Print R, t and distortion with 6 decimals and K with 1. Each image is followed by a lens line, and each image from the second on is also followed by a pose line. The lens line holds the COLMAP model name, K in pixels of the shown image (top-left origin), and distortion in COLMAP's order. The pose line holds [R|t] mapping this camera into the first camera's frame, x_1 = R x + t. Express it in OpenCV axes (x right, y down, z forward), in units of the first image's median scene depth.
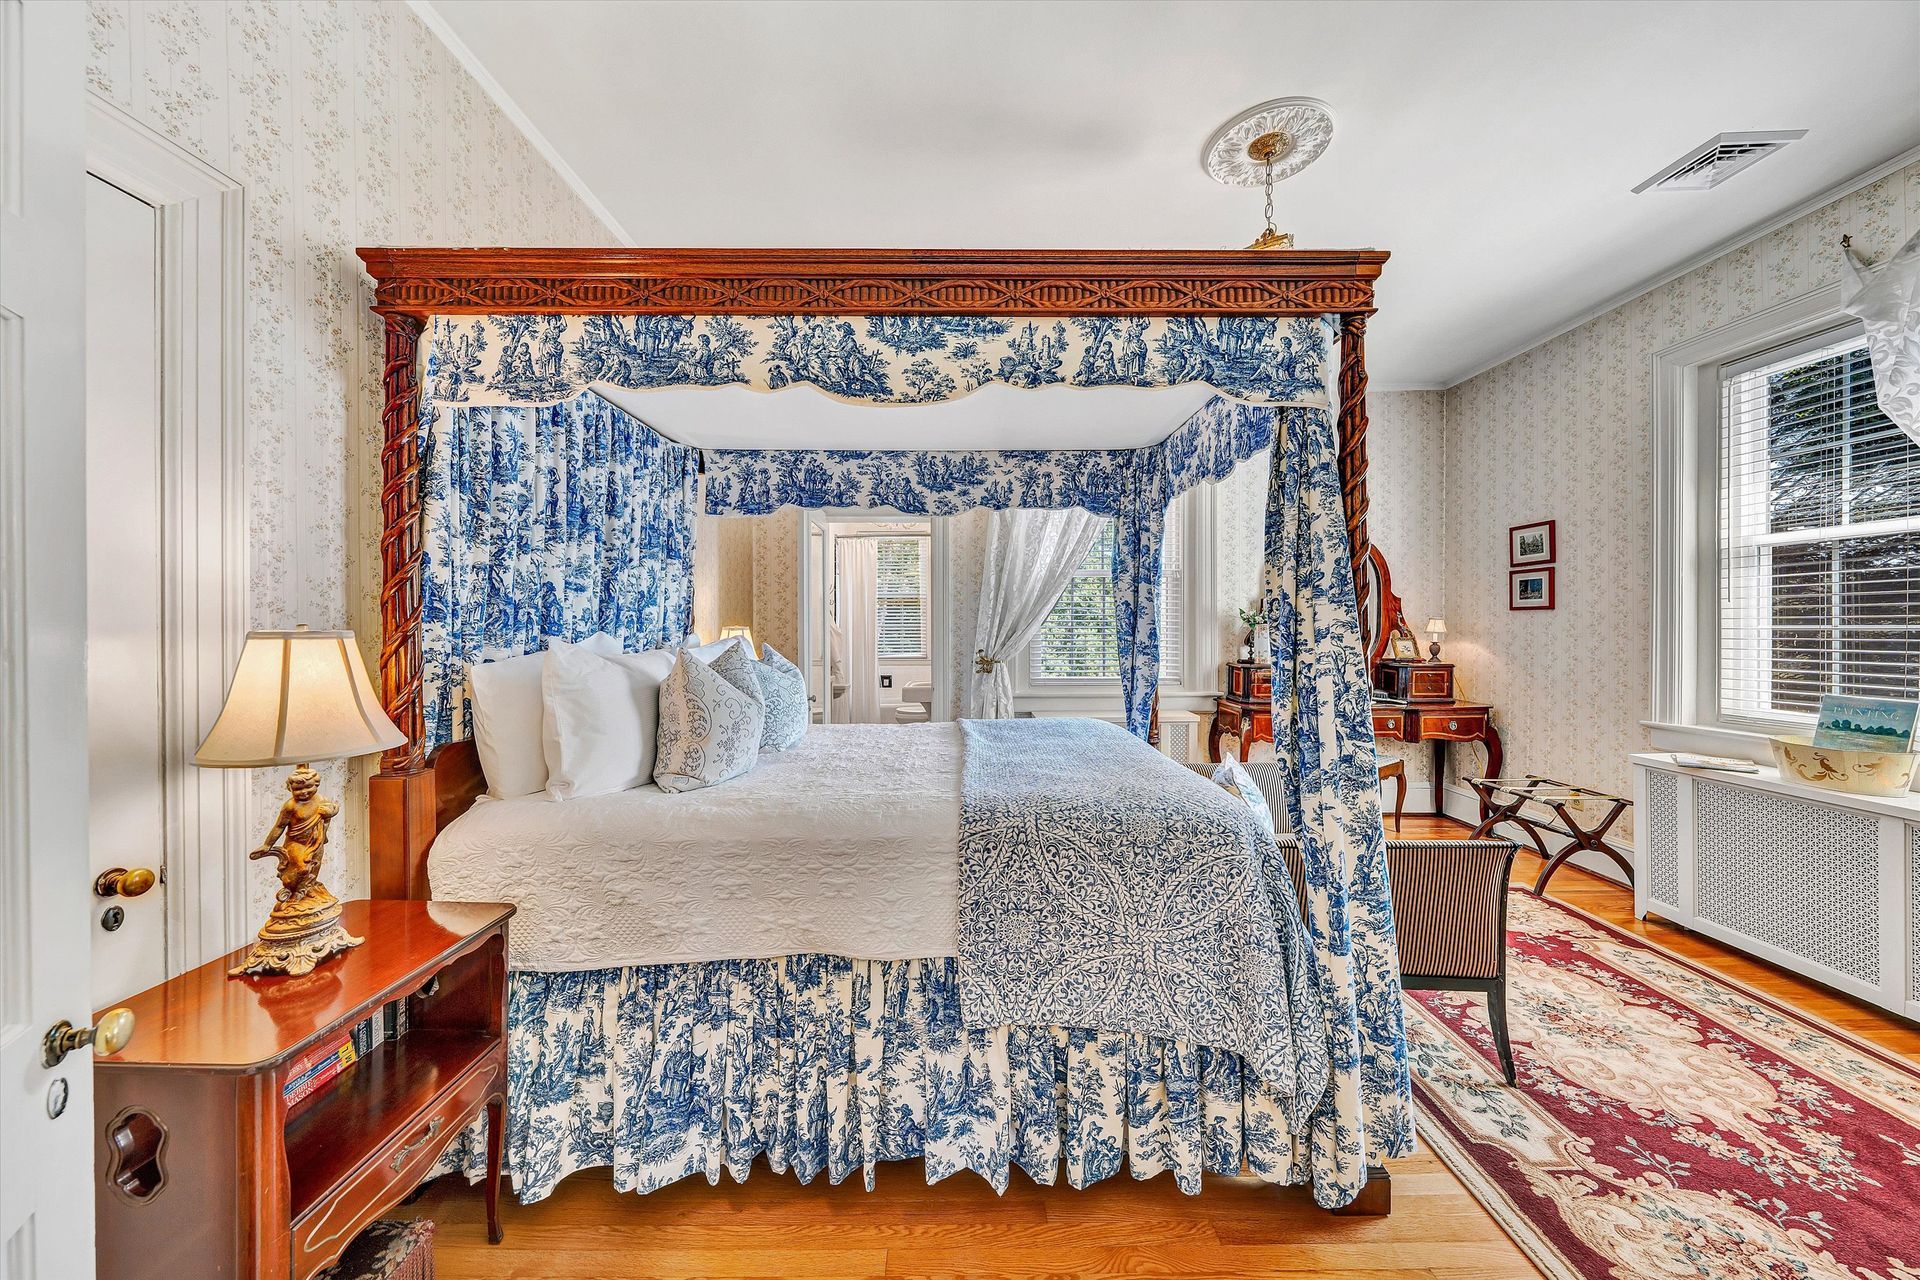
lens RADIAL K [[678.8, 0, 956.0], [0, 678.8, 630.8], [0, 0, 1]] dist [-0.000068, 0.000007]
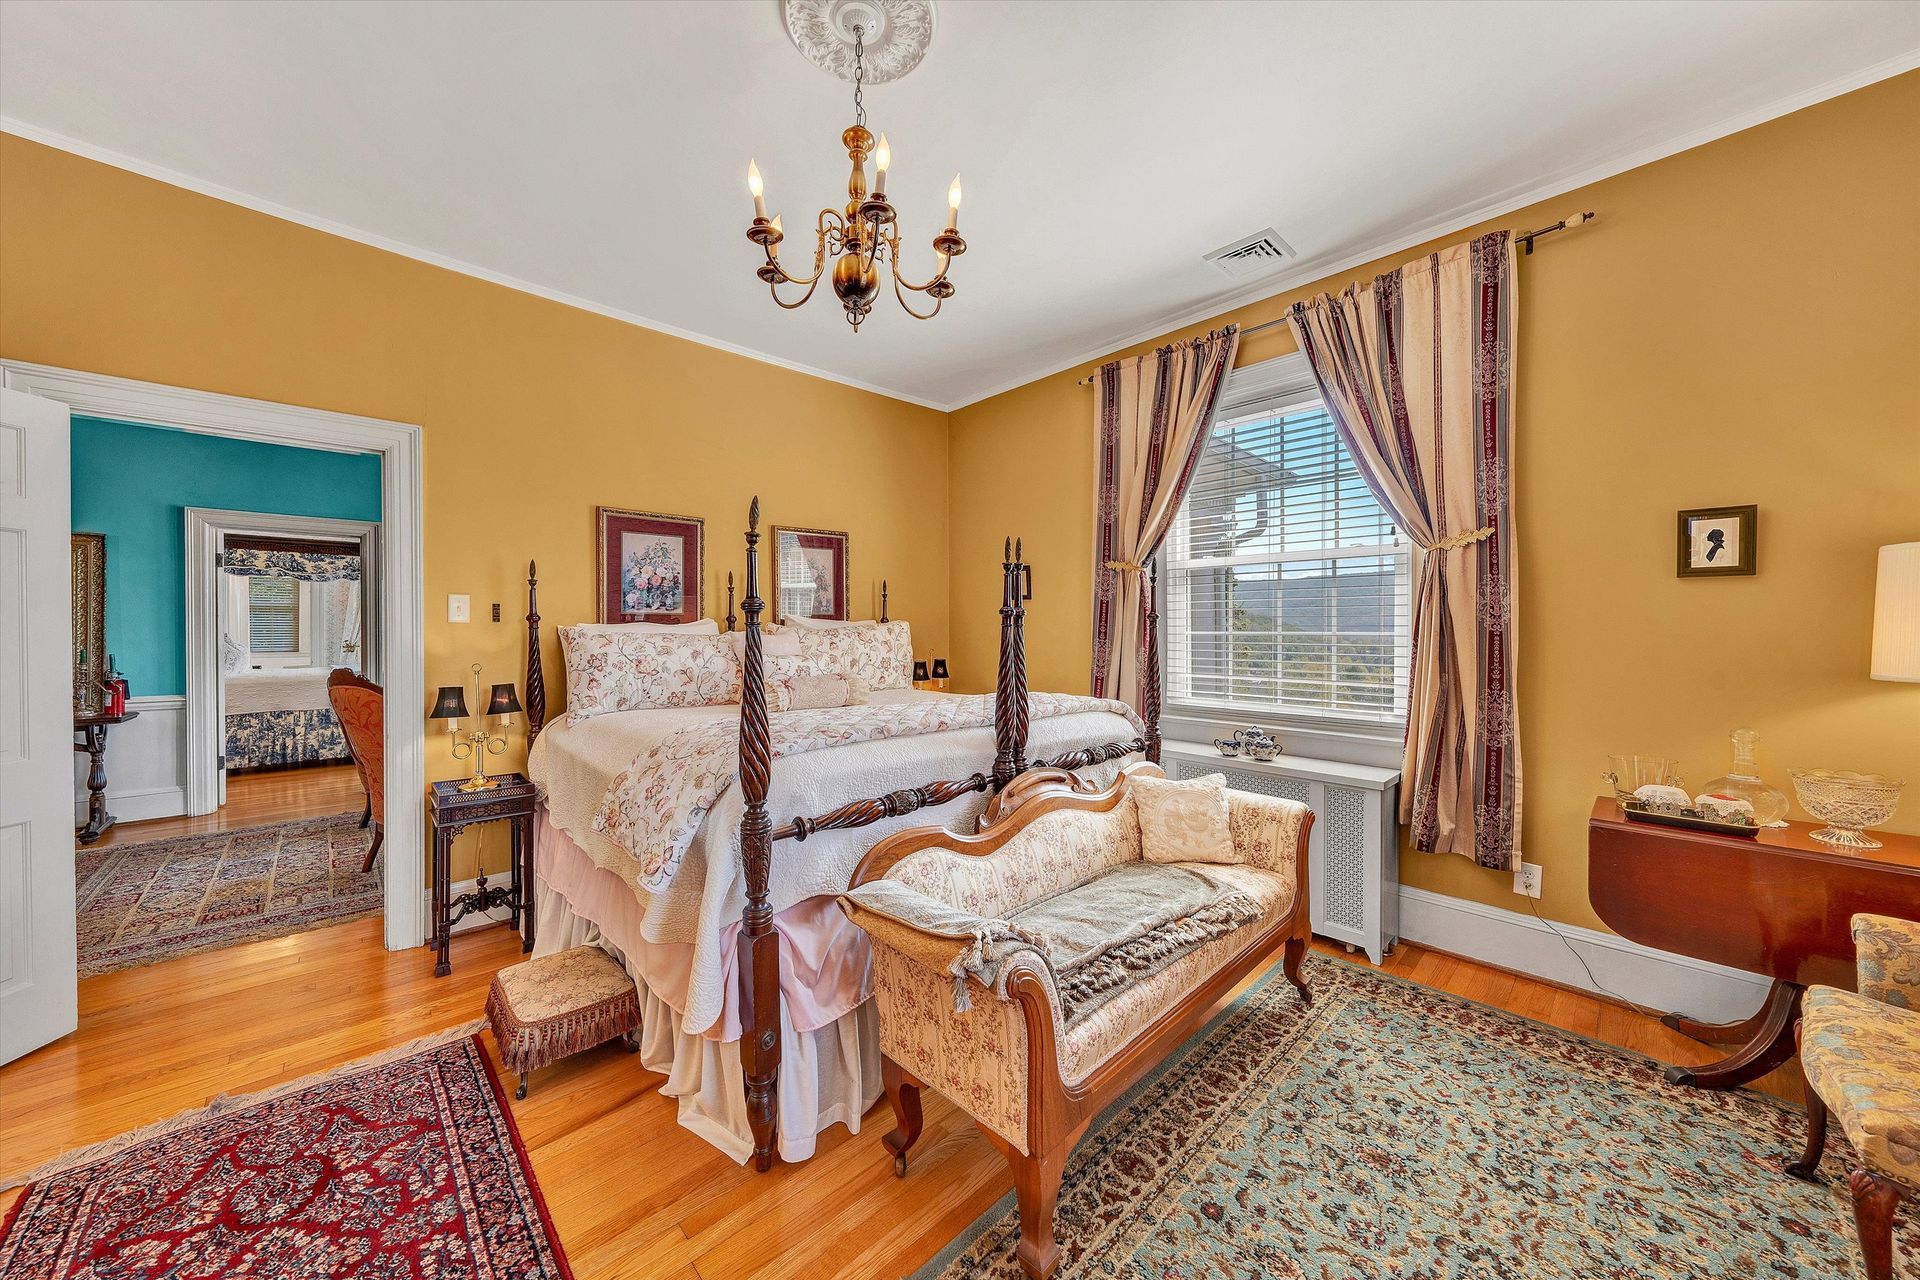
lens RADIAL K [[678.8, 0, 962.6], [0, 678.8, 634.3], [0, 0, 1]] dist [-0.000068, 0.000007]
pose [[0.730934, -0.000862, 0.682448, 0.000485], [0.001045, 0.999999, 0.000145, 0.034128], [-0.682448, 0.000607, 0.730934, -4.718156]]
